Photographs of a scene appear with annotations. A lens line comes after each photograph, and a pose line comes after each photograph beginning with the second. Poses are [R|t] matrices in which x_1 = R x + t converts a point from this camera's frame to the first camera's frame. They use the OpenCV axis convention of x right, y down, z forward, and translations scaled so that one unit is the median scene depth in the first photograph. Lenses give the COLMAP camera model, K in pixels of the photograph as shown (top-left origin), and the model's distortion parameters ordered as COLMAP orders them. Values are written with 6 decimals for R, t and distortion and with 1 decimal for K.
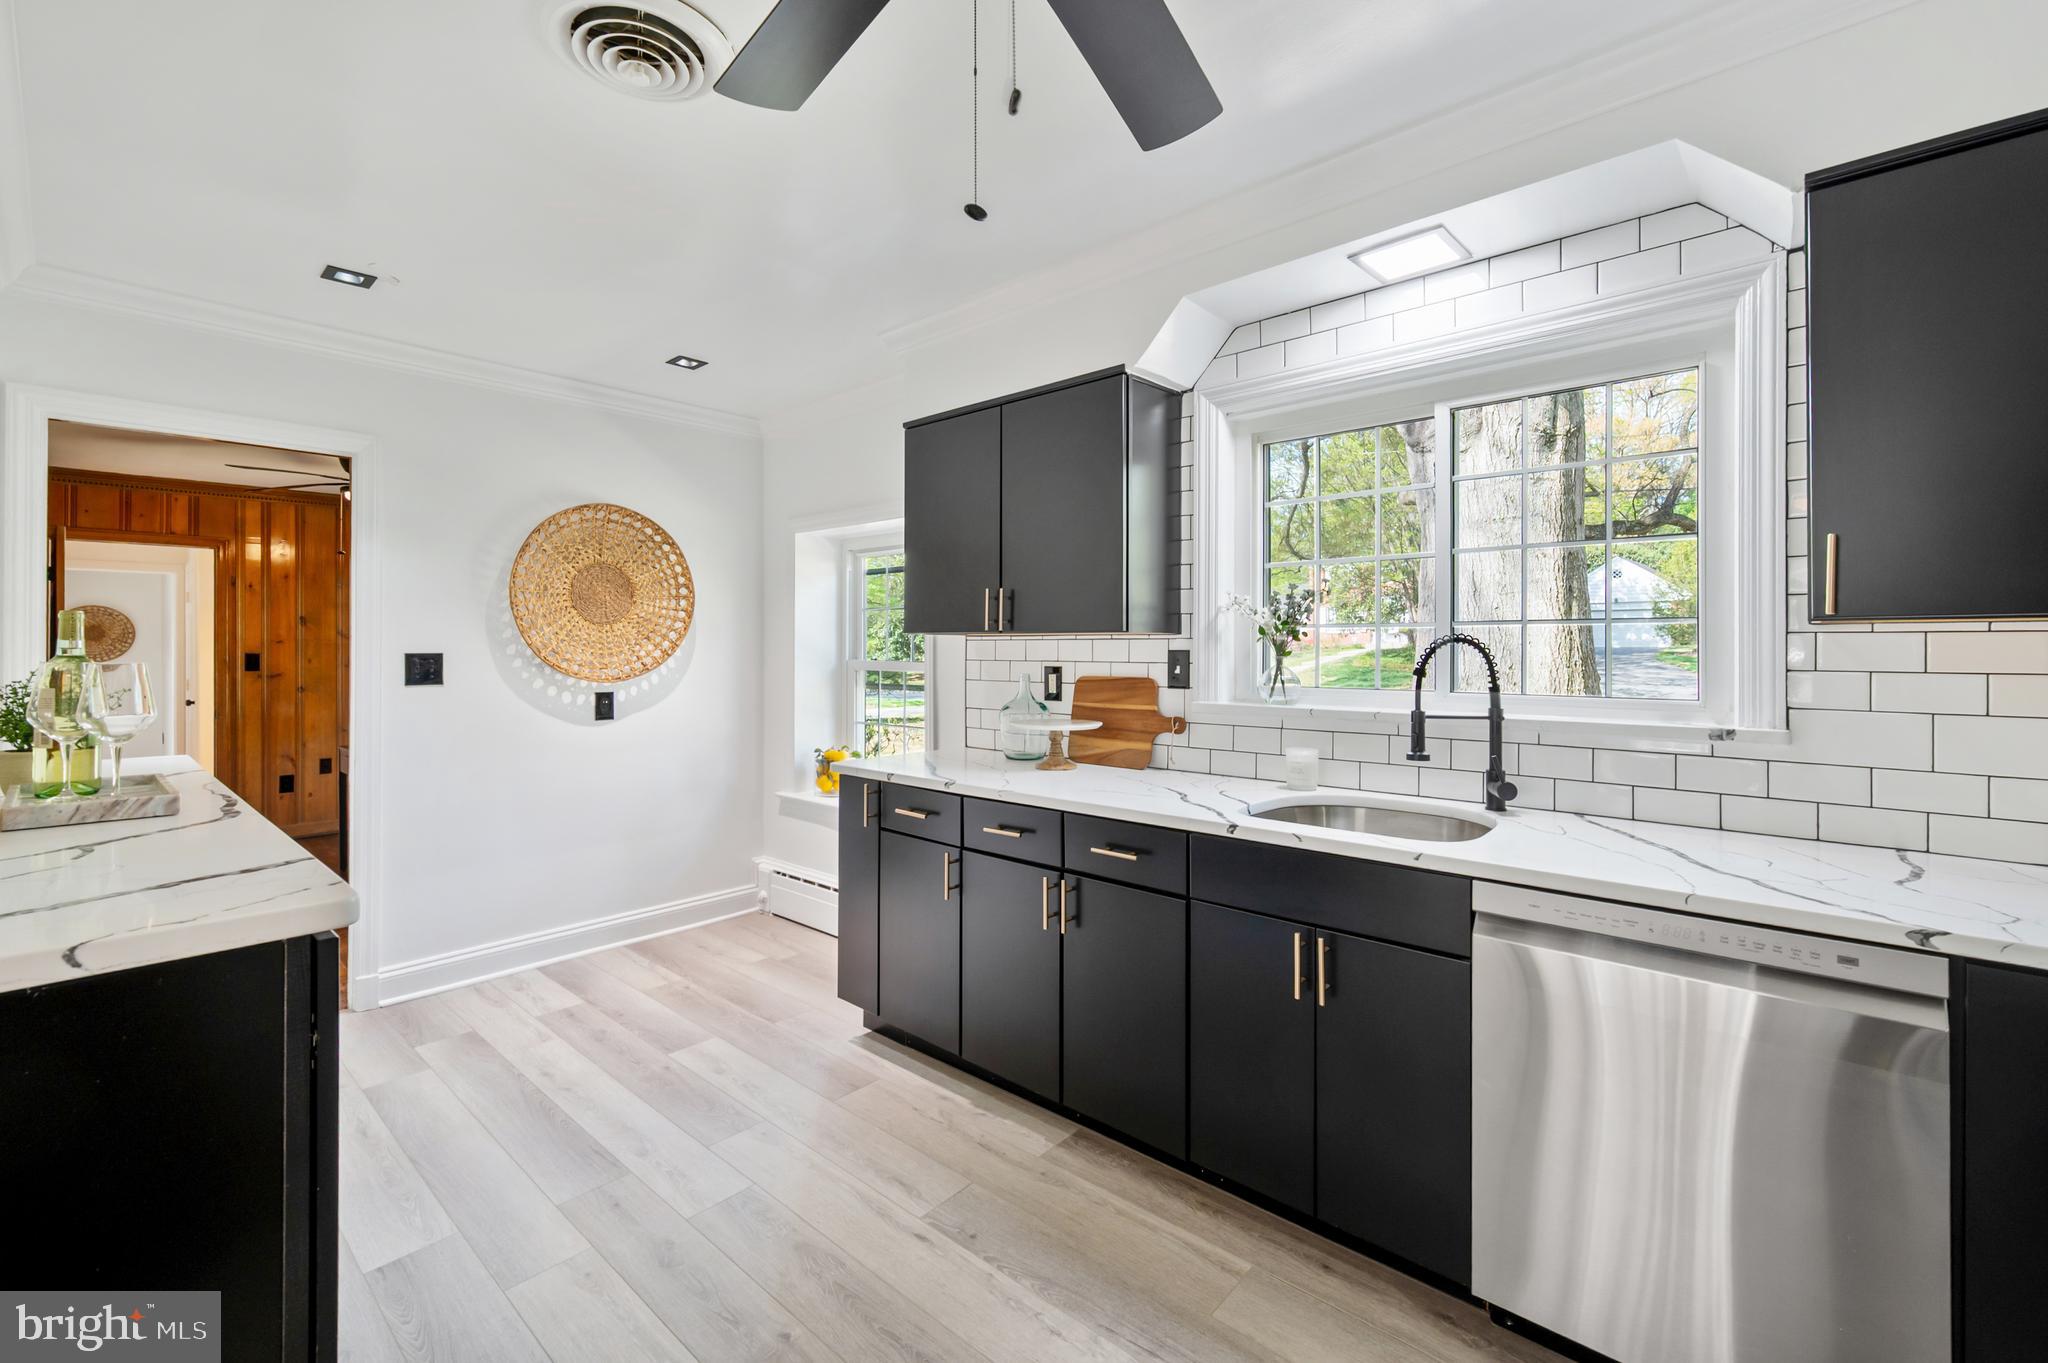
lens RADIAL K [[882.2, 0, 1029.4], [0, 882.2, 657.3], [0, 0, 1]] dist [0.000212, 0.000014]
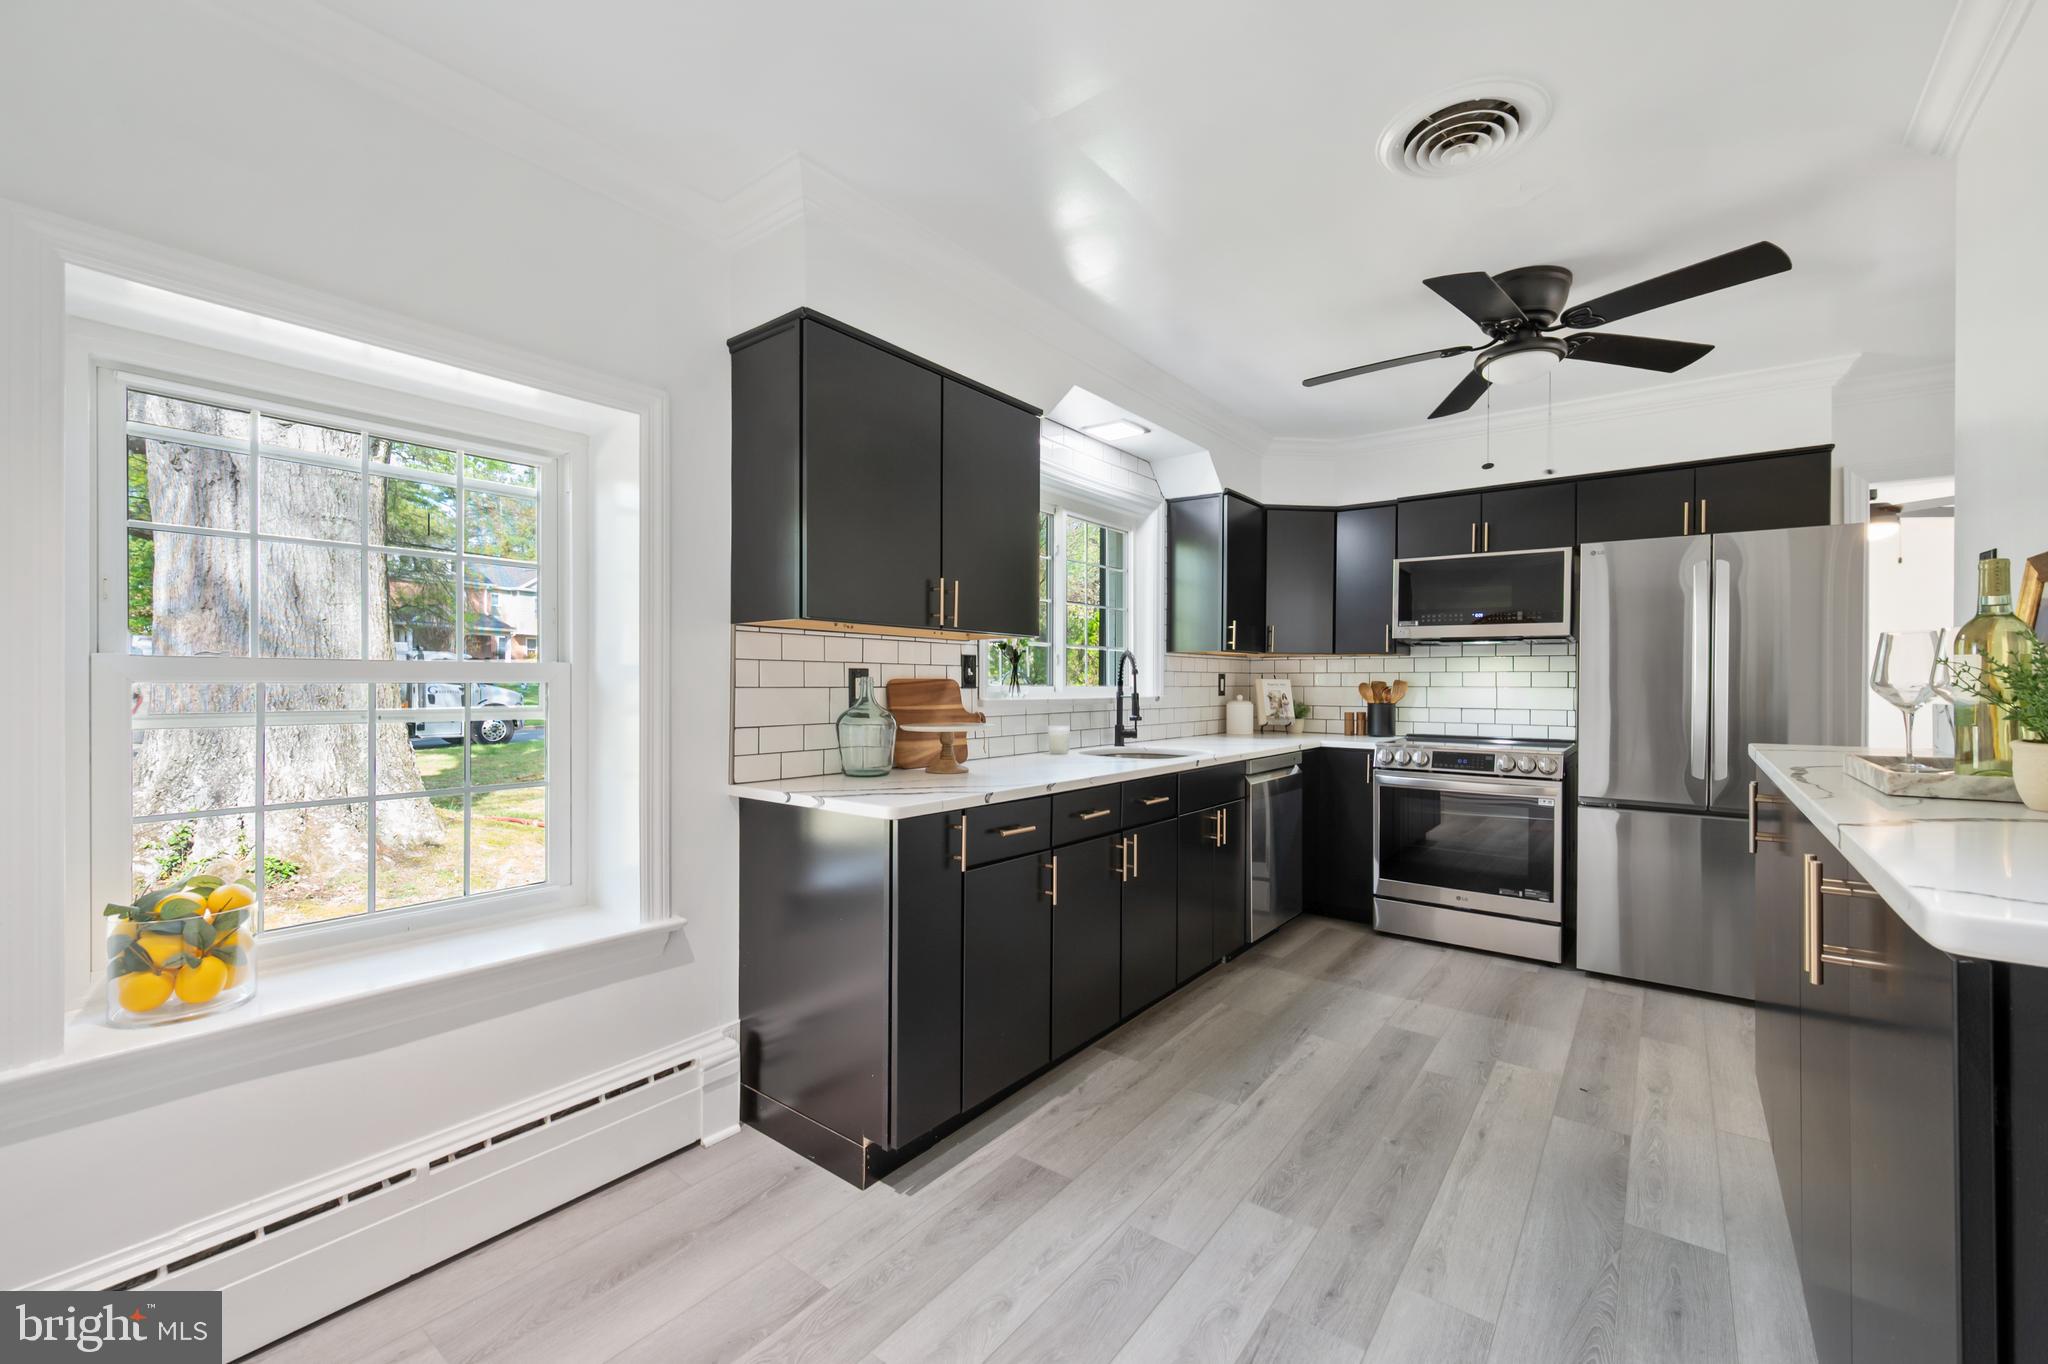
lens RADIAL K [[856.1, 0, 1021.1], [0, 856.1, 677.3], [0, 0, 1]] dist [0.000003, -0.000042]
pose [[-0.089242, 0.004612, 0.995999, -1.295364], [0.005023, 0.999979, -0.004180, 0.035444], [-0.995997, 0.004630, -0.089263, 1.404732]]
